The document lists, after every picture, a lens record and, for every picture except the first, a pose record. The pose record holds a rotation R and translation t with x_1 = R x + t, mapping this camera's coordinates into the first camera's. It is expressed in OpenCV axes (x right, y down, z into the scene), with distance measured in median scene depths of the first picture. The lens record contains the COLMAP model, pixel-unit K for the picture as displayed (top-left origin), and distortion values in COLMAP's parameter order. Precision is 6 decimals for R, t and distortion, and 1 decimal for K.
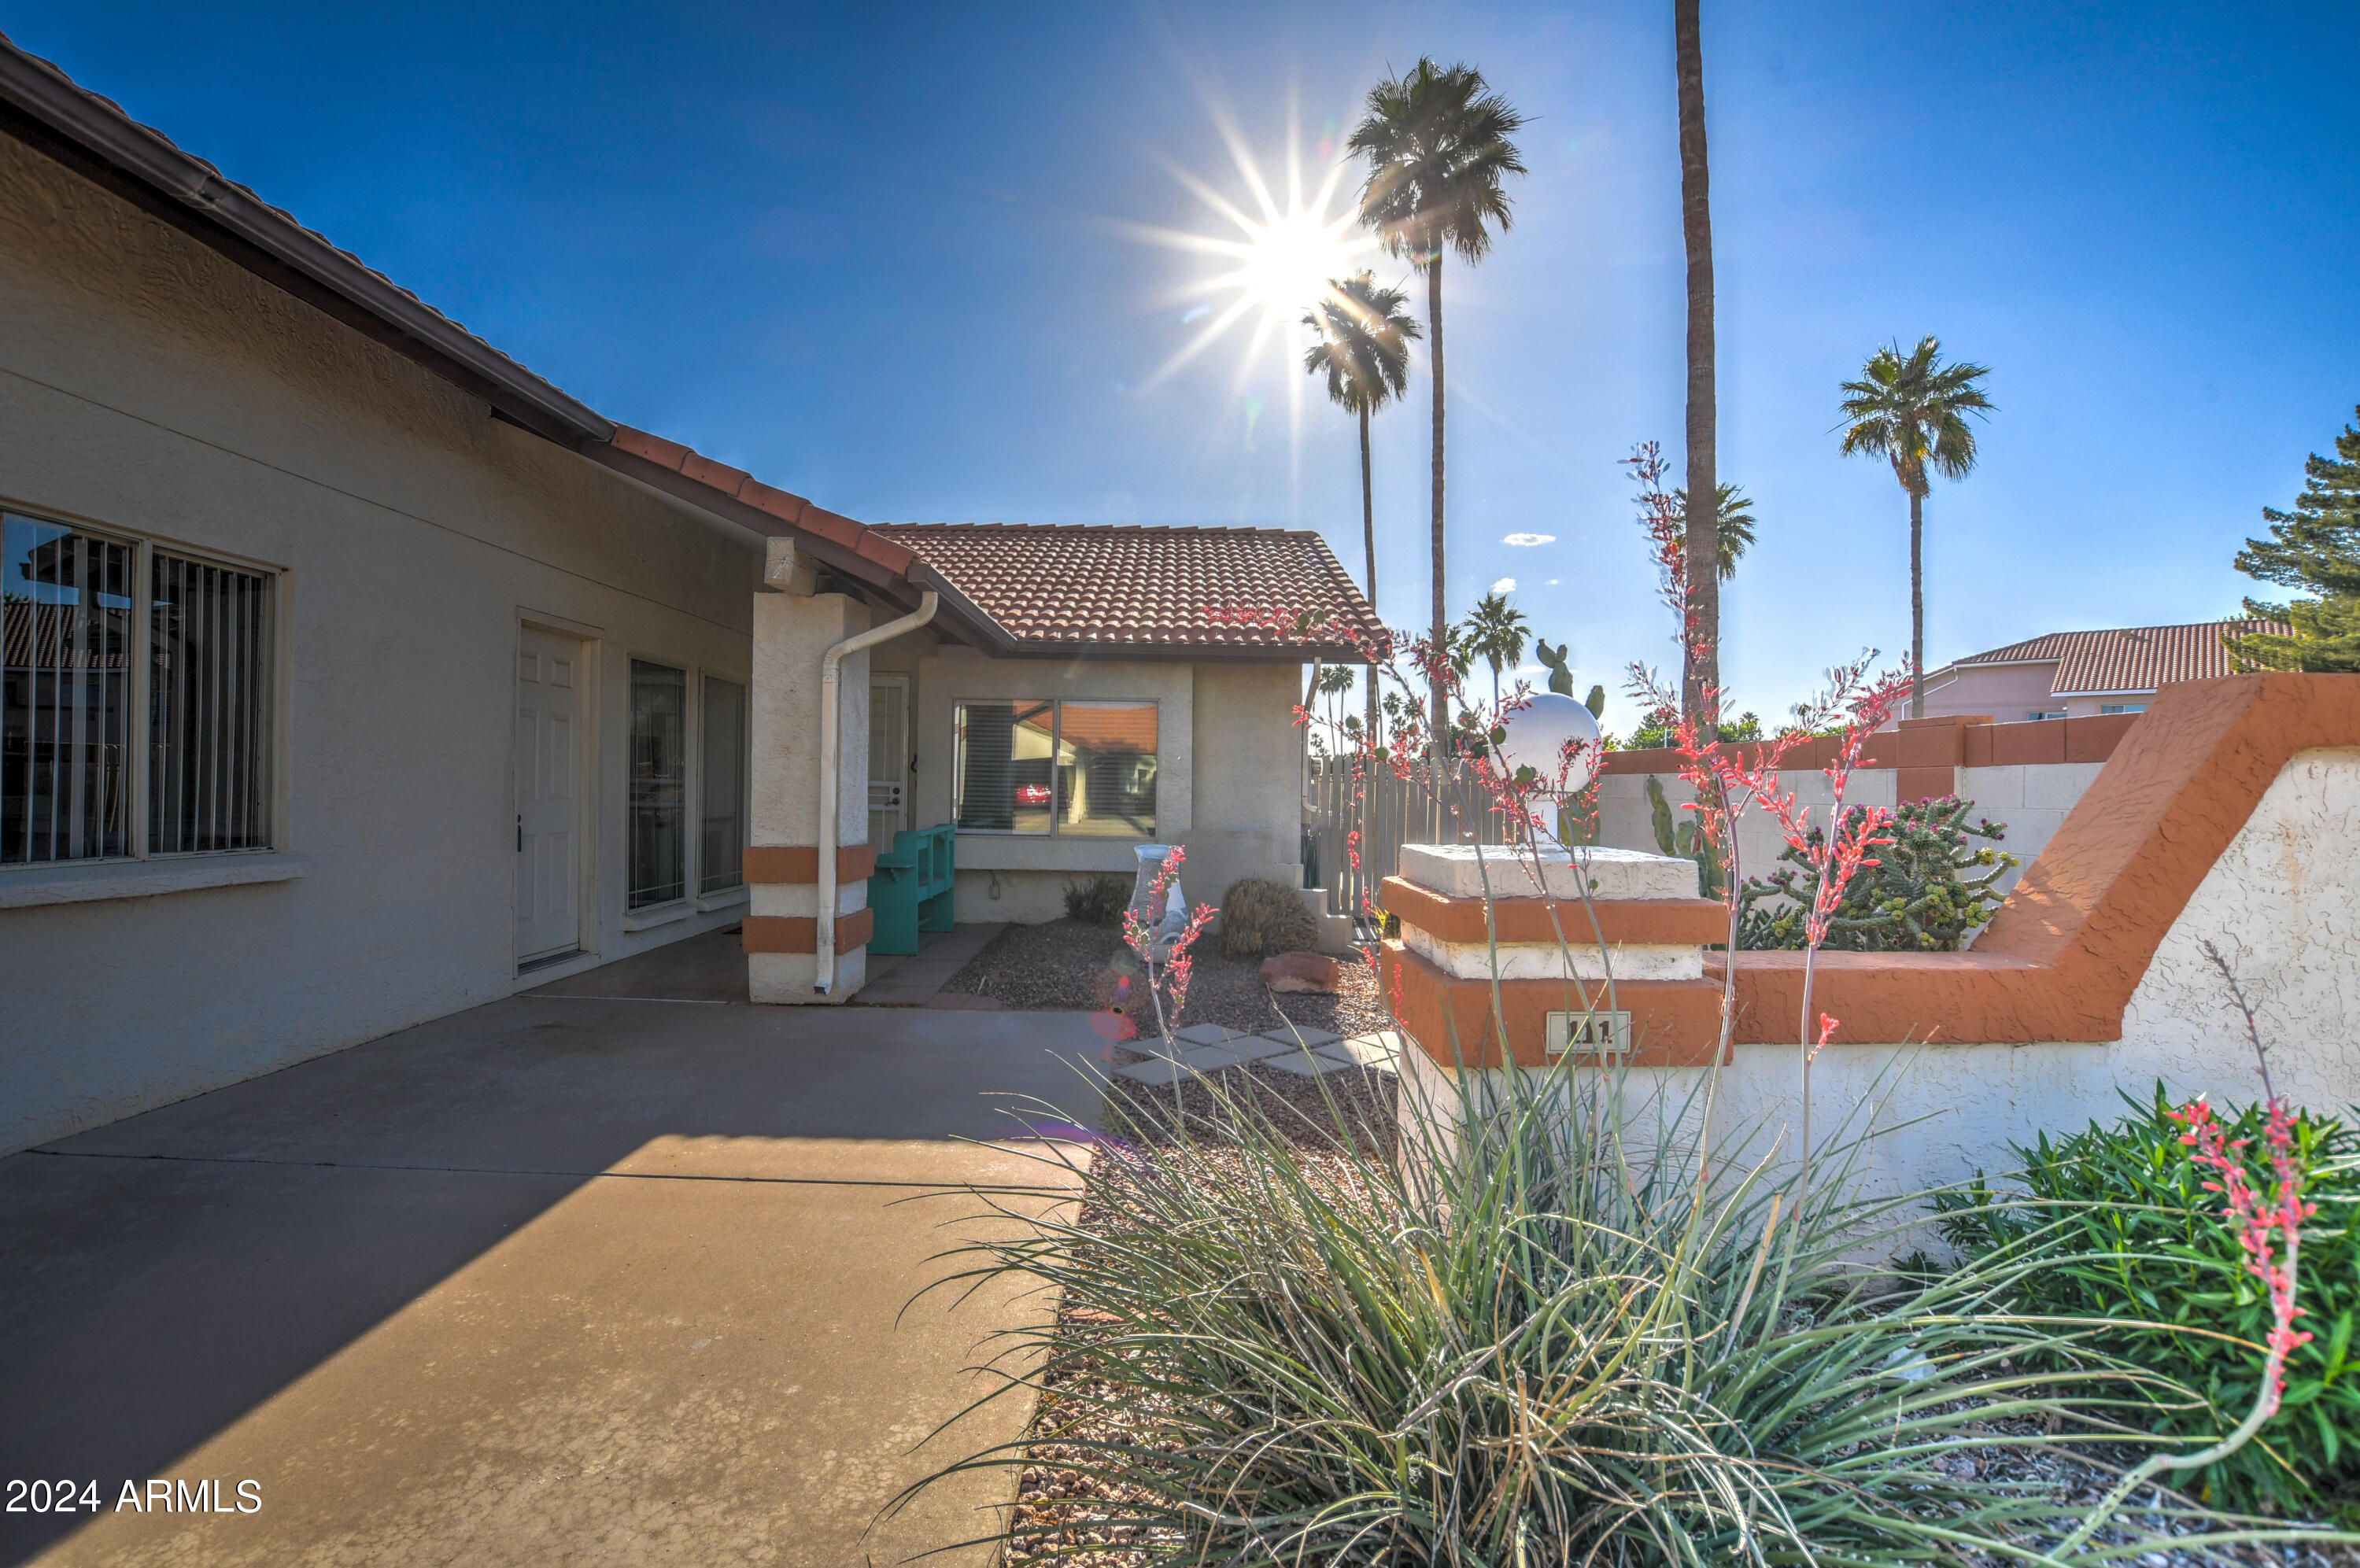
lens RADIAL K [[1069.3, 0, 1158.2], [0, 1069.3, 777.4], [0, 0, 1]] dist [-0.037514, 0.006130]
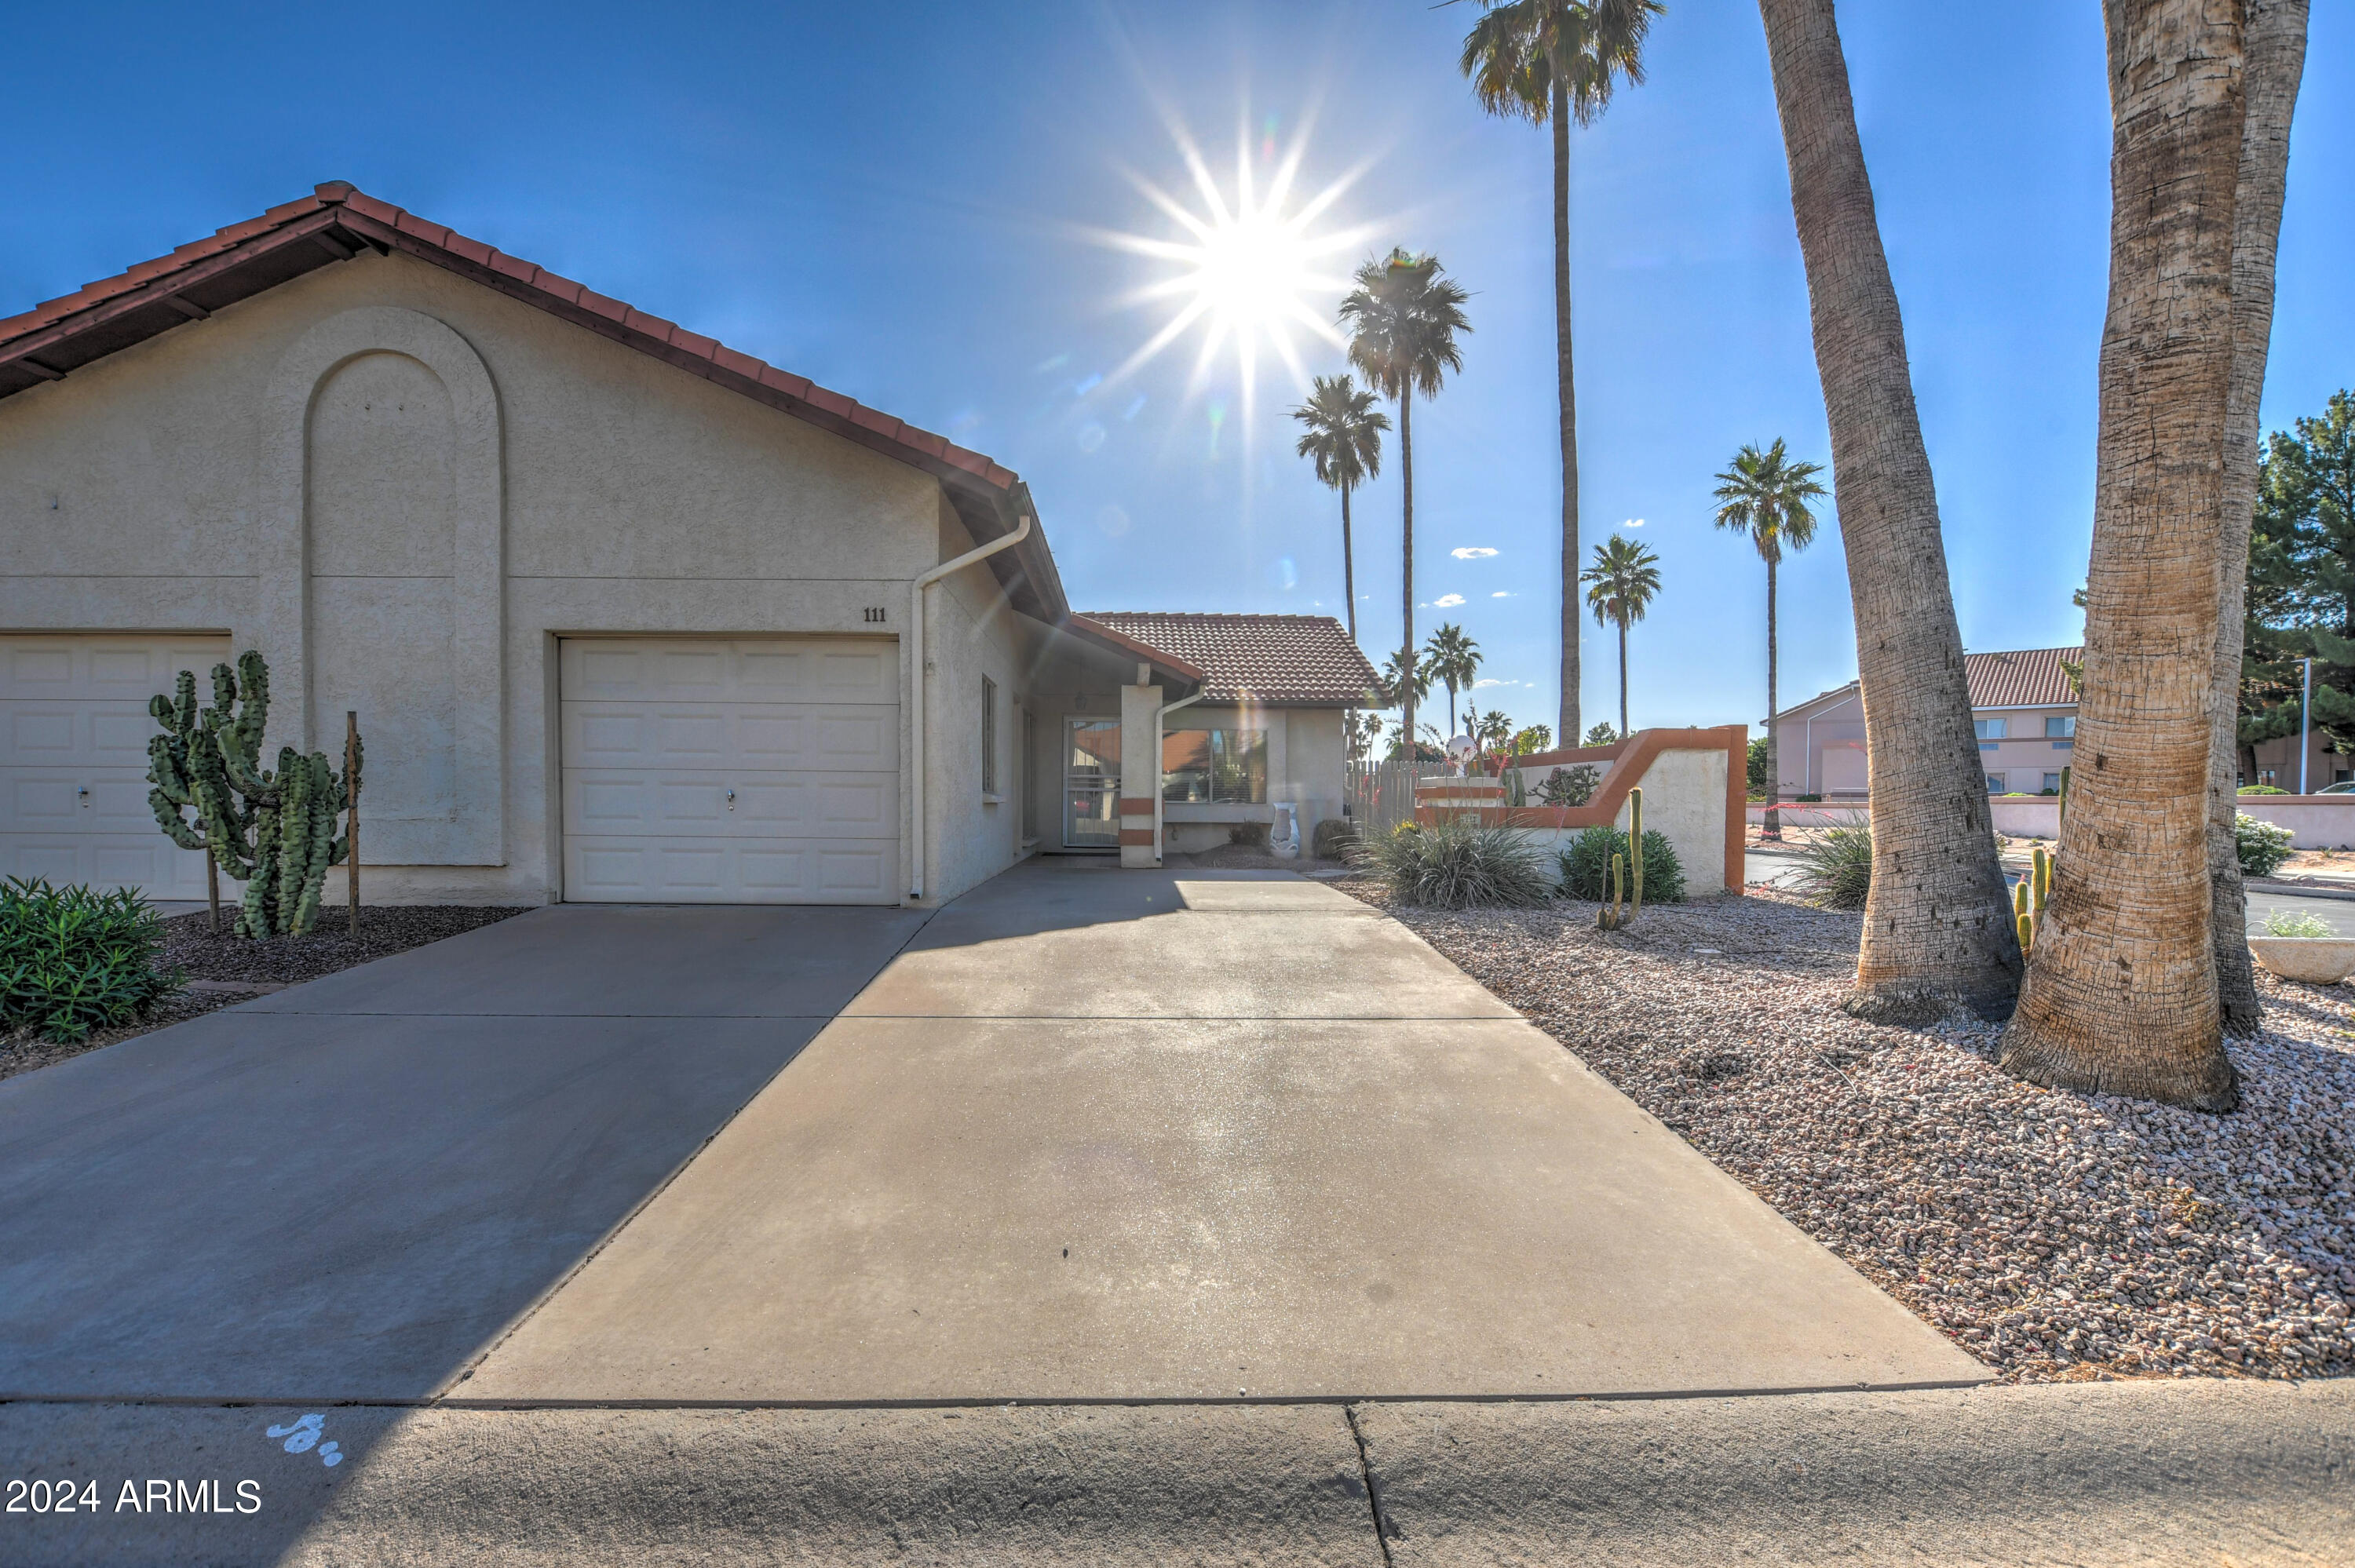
lens RADIAL K [[1050.1, 0, 1172.1], [0, 1050.1, 791.7], [0, 0, 1]] dist [-0.028348, 0.003762]
pose [[0.998965, -0.008584, 0.044671, -0.077918], [0.008650, 0.999962, -0.001276, 0.011207], [-0.044658, 0.001661, 0.999001, -0.251835]]
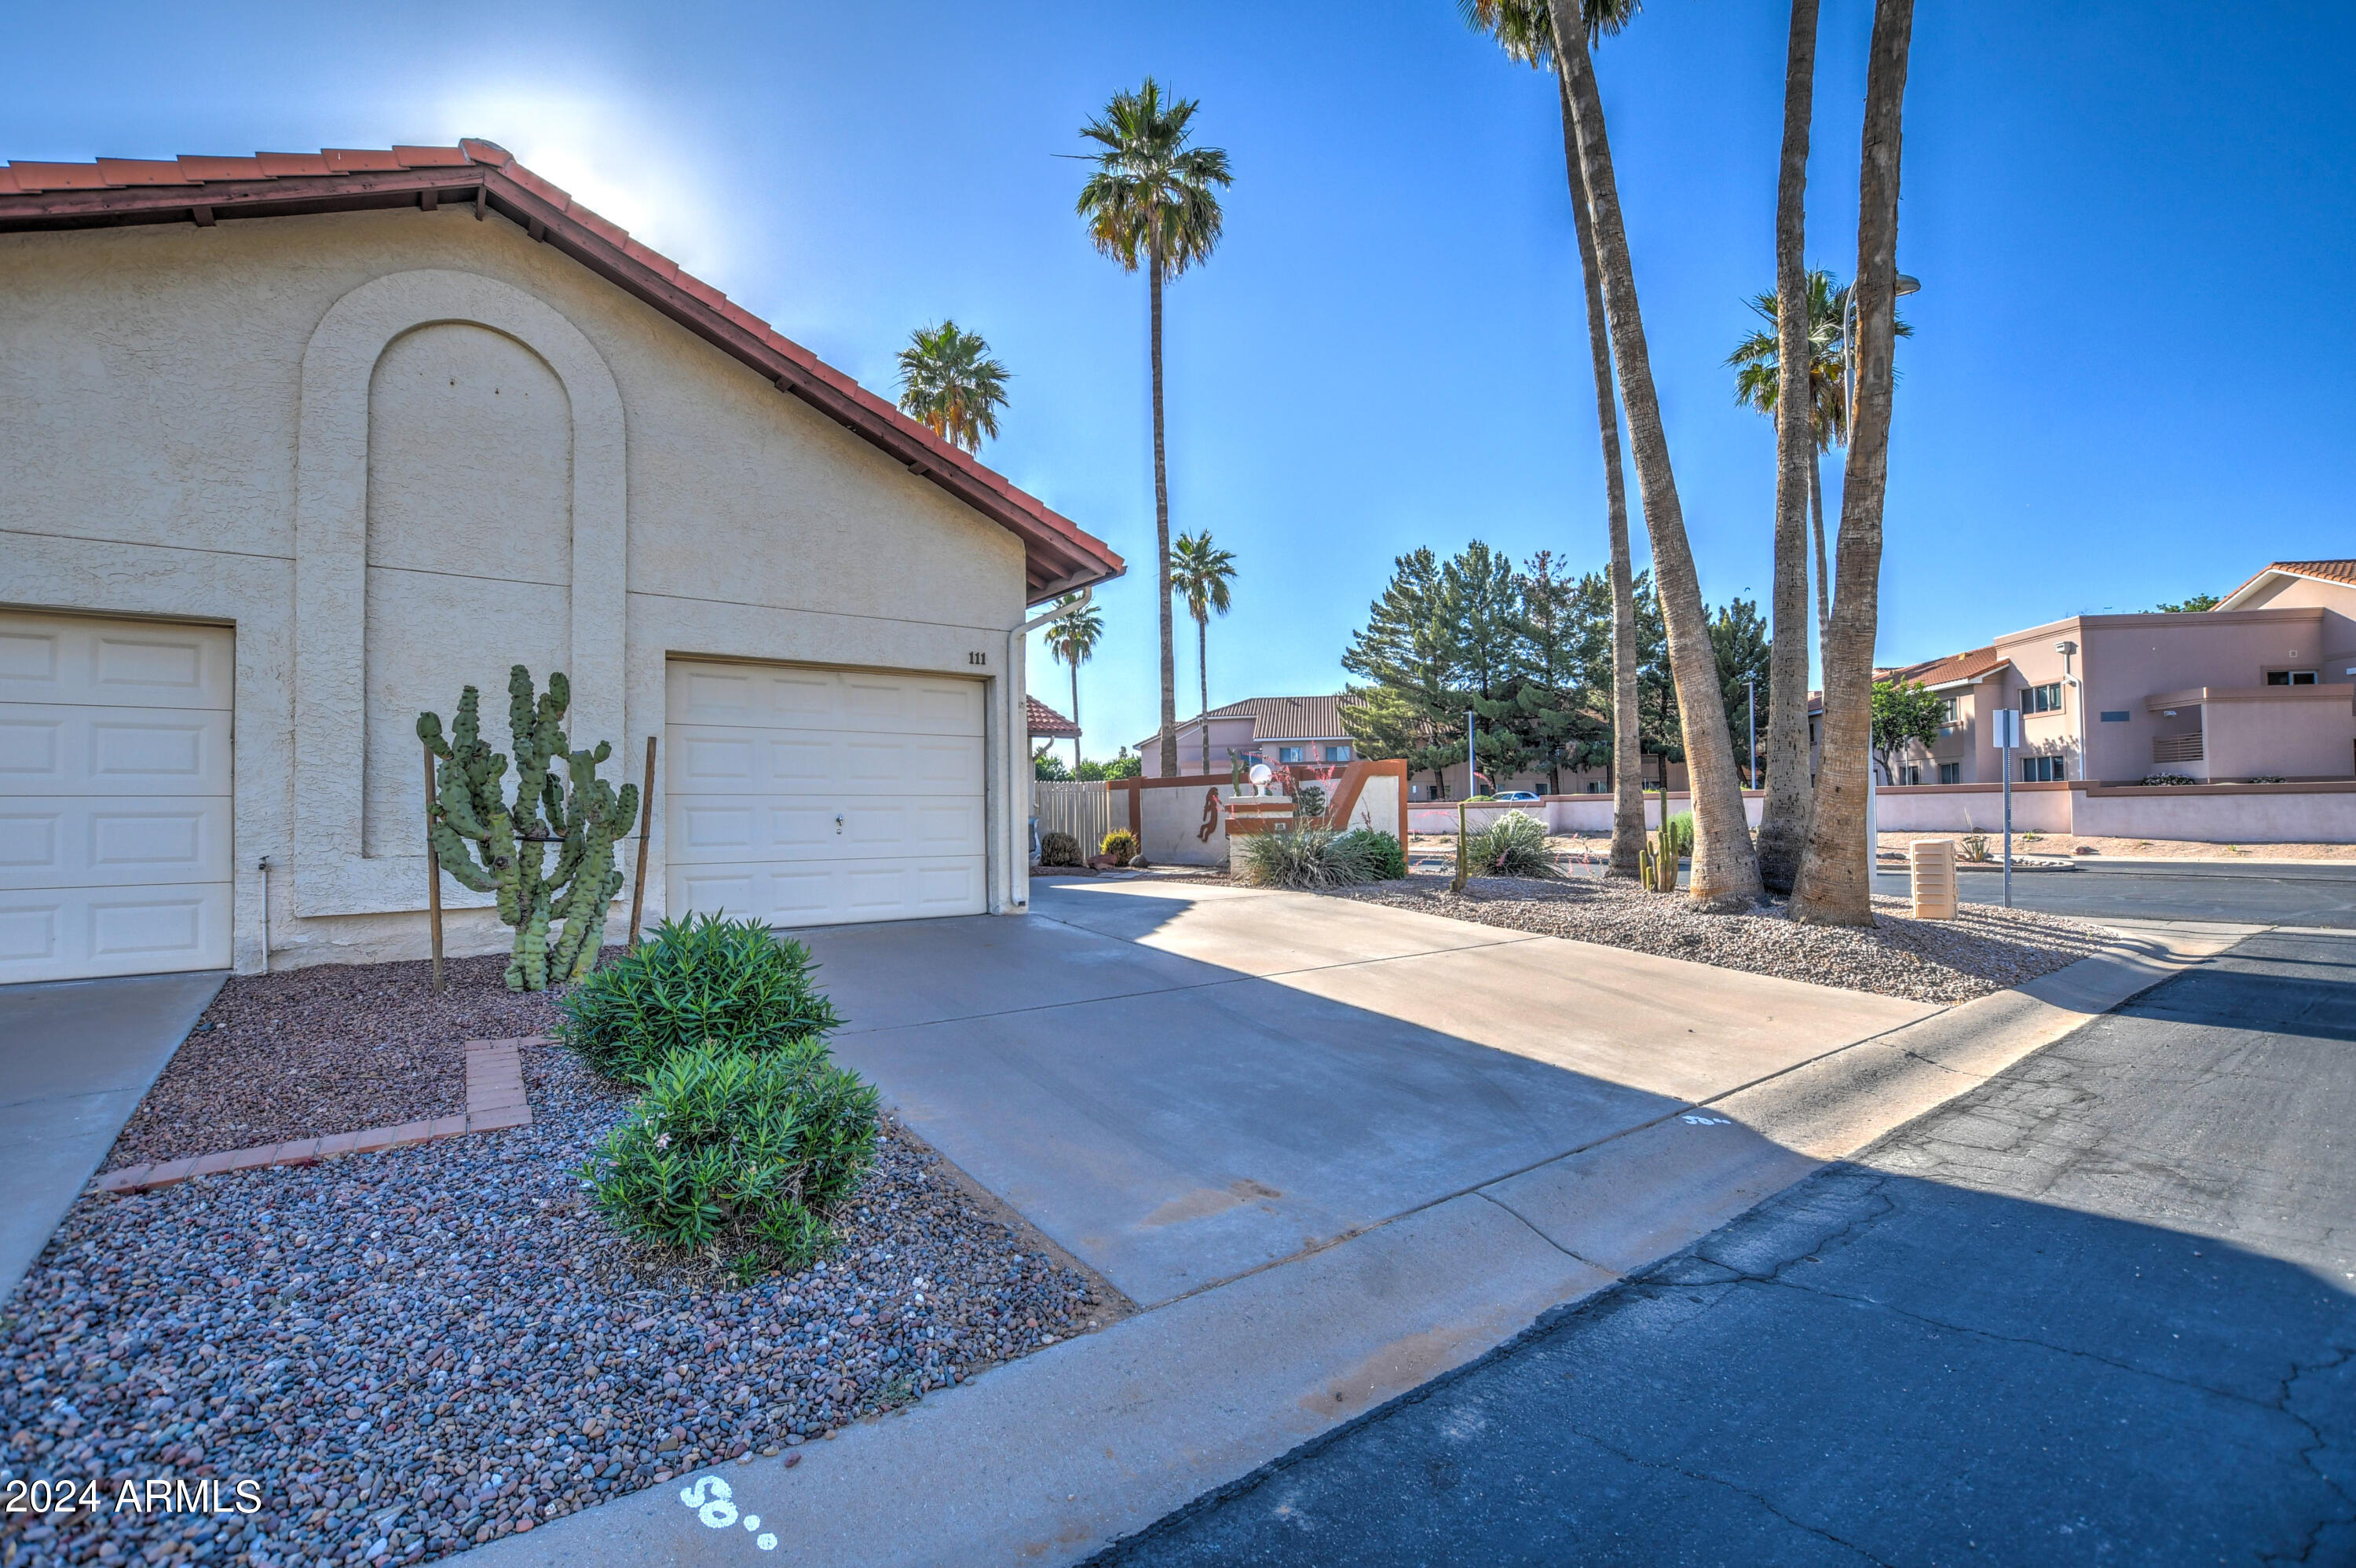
lens RADIAL K [[1021.7, 0, 1182.6], [0, 1021.7, 741.6], [0, 0, 1]] dist [-0.021240, 0.000181]
pose [[0.794481, 0.016211, 0.607073, -0.278126], [0.021936, 0.998225, -0.055364, 0.006989], [-0.606893, 0.057303, 0.792715, -0.252630]]
